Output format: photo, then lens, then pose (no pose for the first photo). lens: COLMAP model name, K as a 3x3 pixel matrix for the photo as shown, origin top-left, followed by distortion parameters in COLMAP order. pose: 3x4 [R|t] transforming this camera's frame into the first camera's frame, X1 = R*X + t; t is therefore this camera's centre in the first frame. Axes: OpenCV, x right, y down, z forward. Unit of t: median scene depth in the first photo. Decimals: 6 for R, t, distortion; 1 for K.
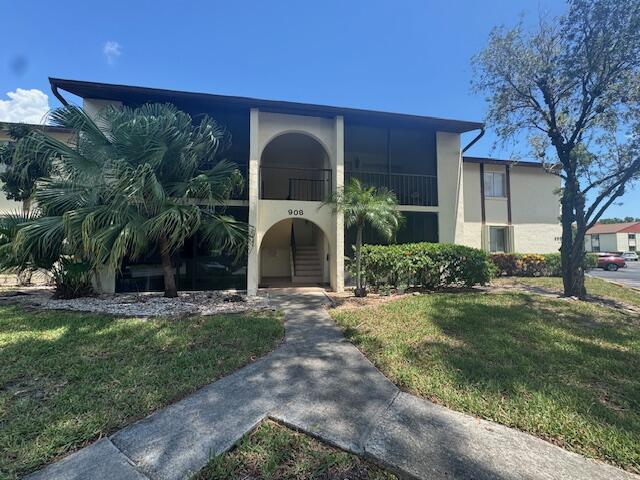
lens RADIAL K [[260.3, 0, 320.0], [0, 260.3, 240.0], [0, 0, 1]] dist [0.001061, 0.000062]
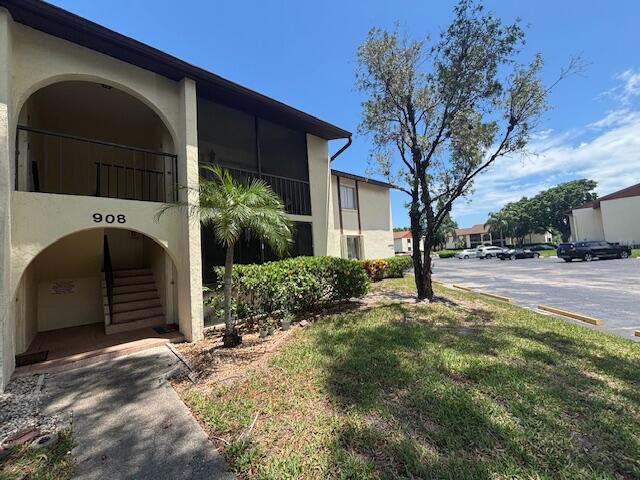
lens RADIAL K [[260.3, 0, 320.0], [0, 260.3, 240.0], [0, 0, 1]] dist [0.001061, 0.000062]
pose [[0.846473, -0.019739, 0.532066, -0.005276], [0.036595, 0.999106, -0.021154, -0.026422], [-0.531173, 0.037377, 0.846439, 0.250000]]
